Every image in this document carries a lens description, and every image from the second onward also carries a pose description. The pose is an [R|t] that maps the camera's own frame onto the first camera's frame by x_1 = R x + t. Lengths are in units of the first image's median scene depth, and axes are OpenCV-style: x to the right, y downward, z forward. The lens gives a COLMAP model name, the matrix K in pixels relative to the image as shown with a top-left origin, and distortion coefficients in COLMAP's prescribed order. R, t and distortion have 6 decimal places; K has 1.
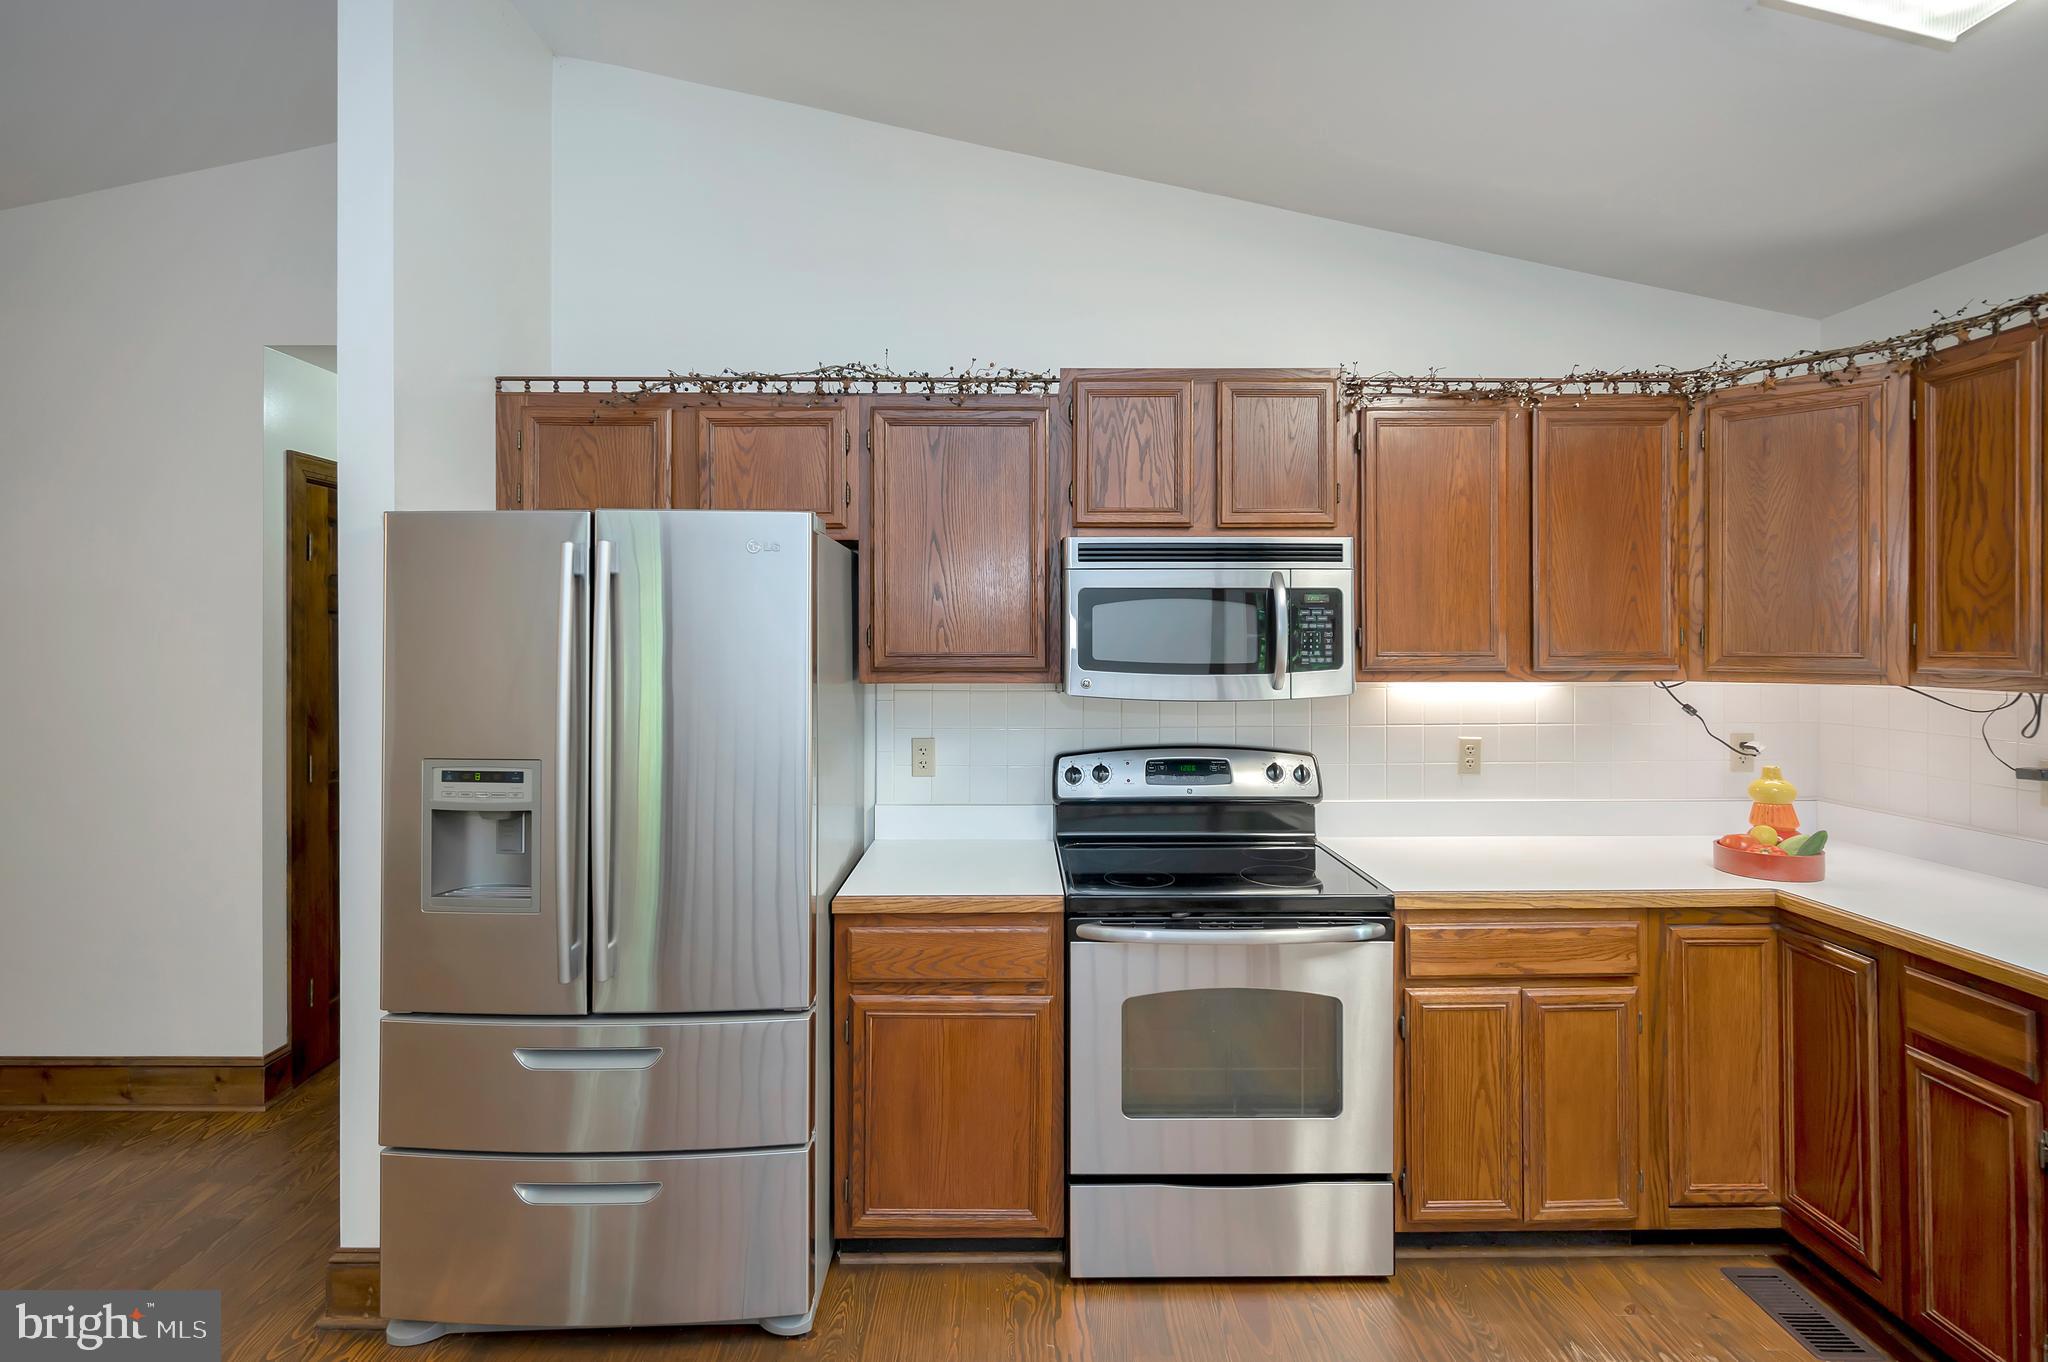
lens RADIAL K [[972.4, 0, 1011.6], [0, 972.4, 635.0], [0, 0, 1]] dist [0.000275, 0.001384]
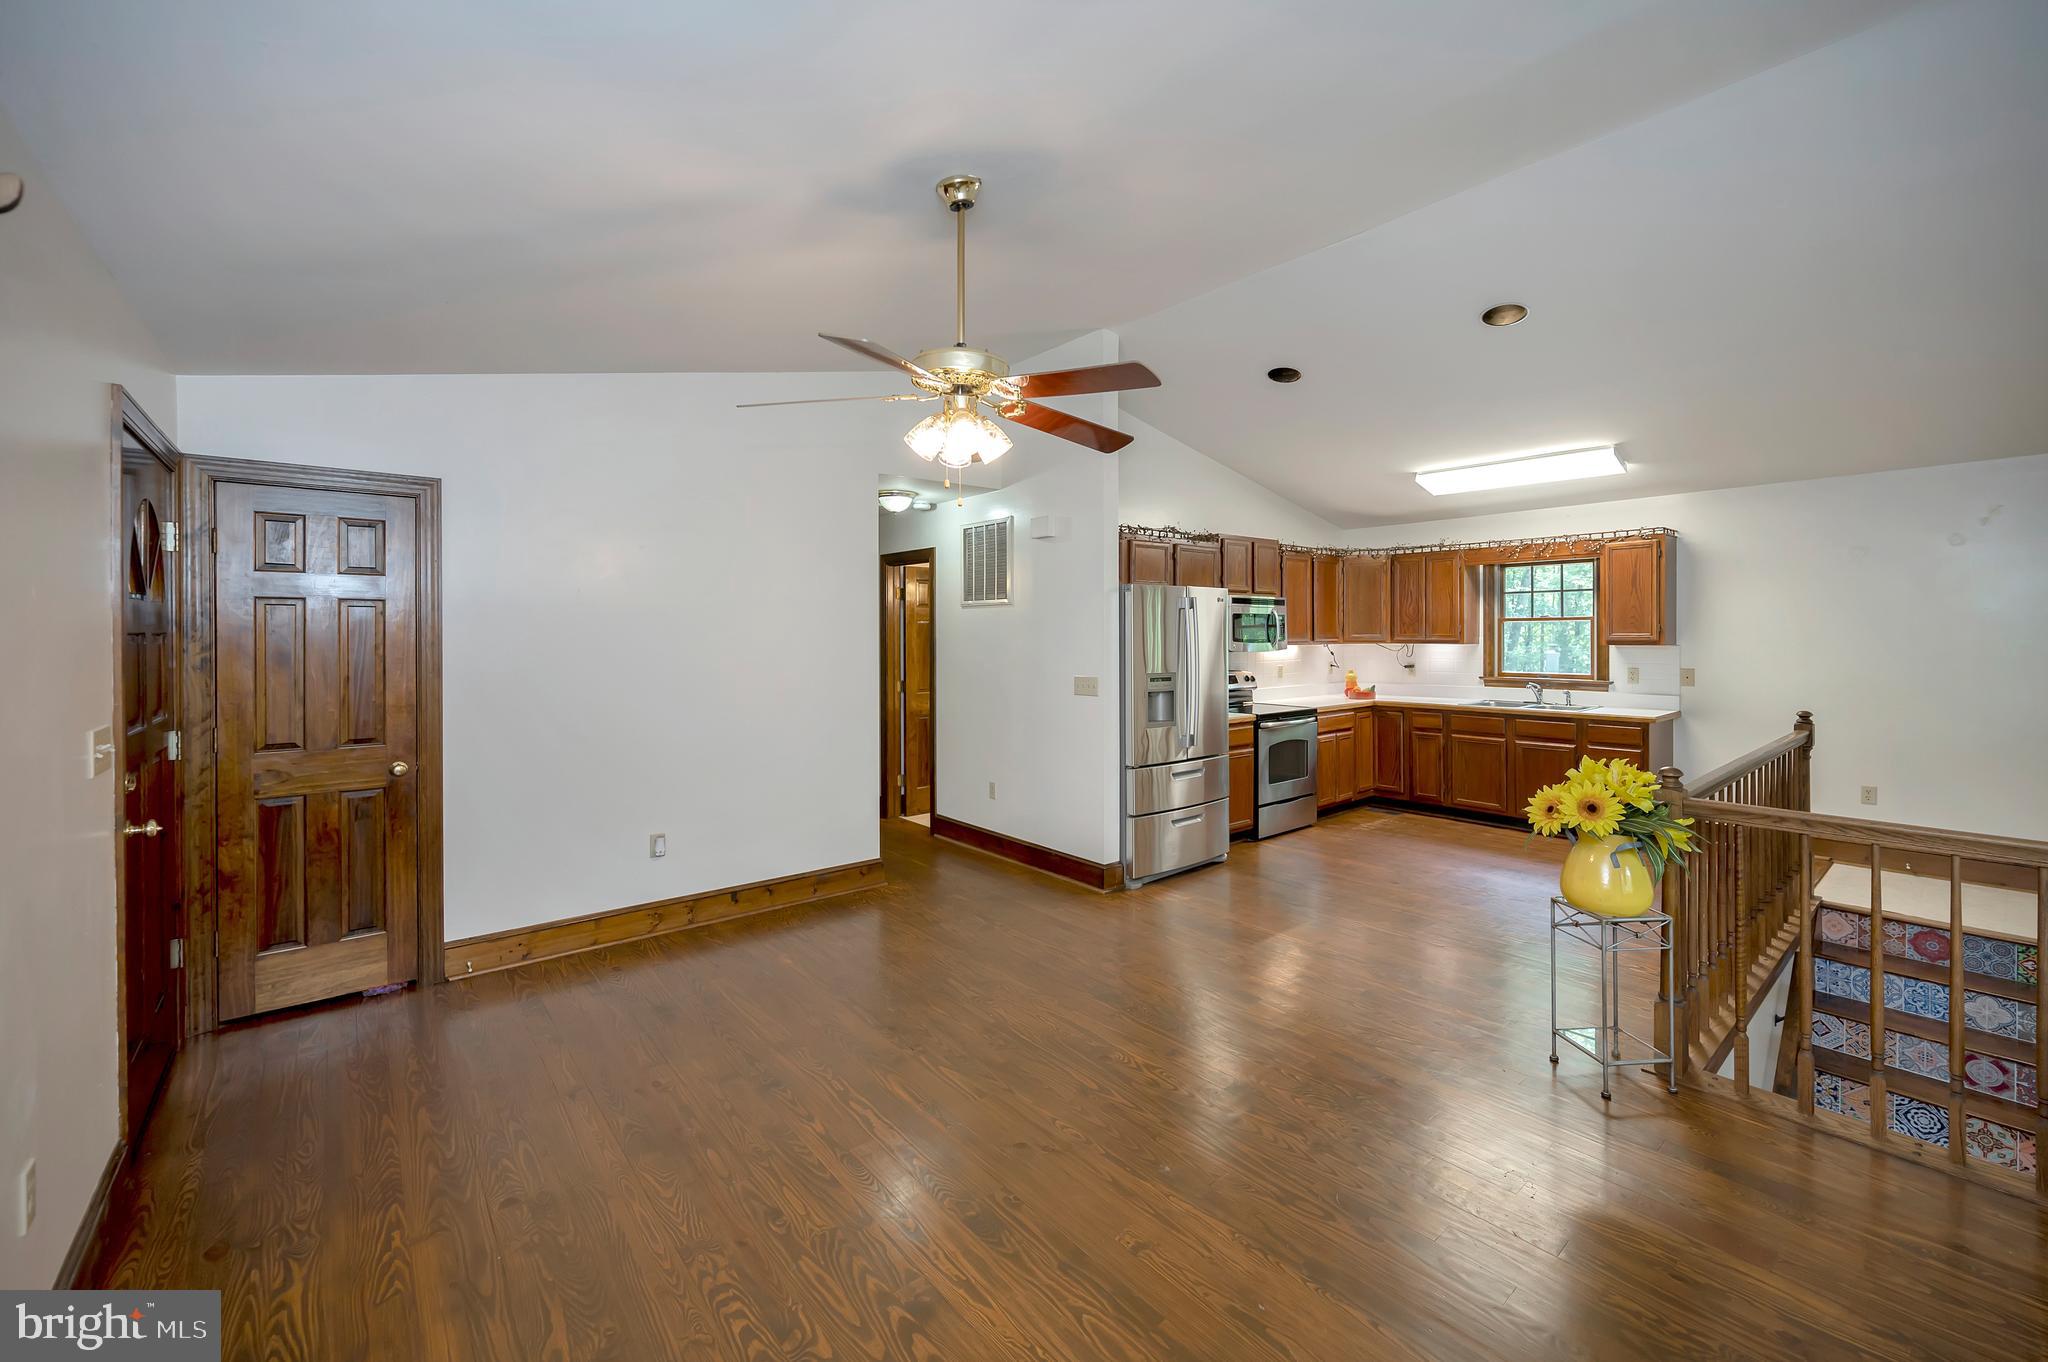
lens RADIAL K [[840.4, 0, 1033.1], [0, 840.4, 642.2], [0, 0, 1]] dist [-0.002330, -0.000022]
pose [[0.771892, -0.010722, 0.635664, -1.983295], [0.003036, 0.999909, 0.013179, 0.002293], [-0.635747, -0.008243, 0.771854, -0.540347]]
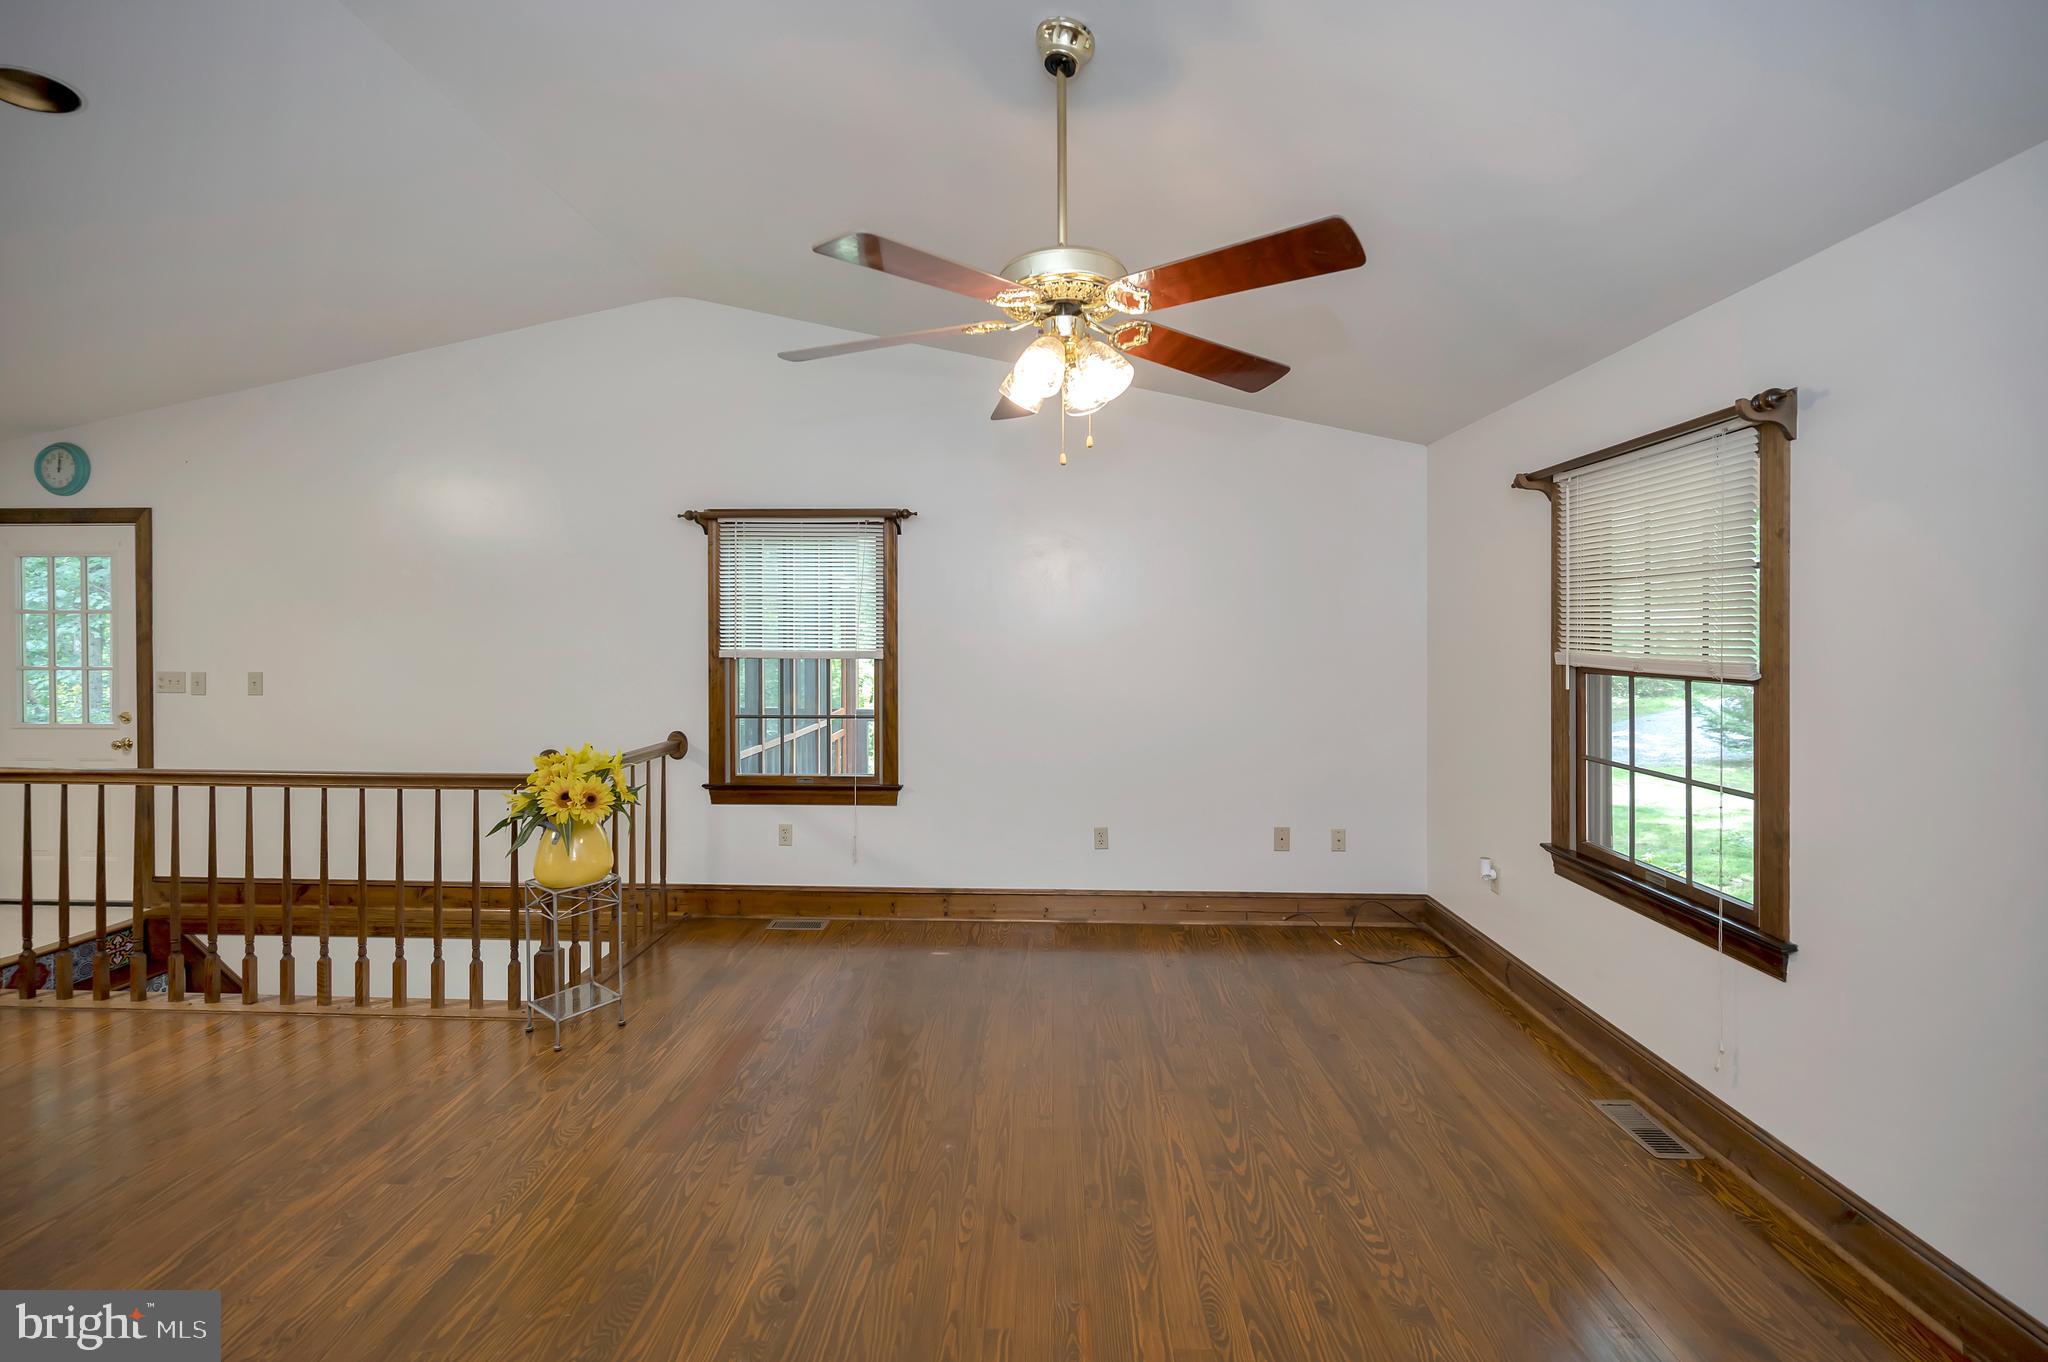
lens RADIAL K [[840.4, 0, 1017.4], [0, 840.4, 629.4], [0, 0, 1]] dist [-0.002330, -0.000022]
pose [[-0.999088, 0.001177, 0.042692, -1.381593], [0.001071, 0.999996, -0.002494, 0.002079], [-0.042695, -0.002446, -0.999085, 1.115275]]
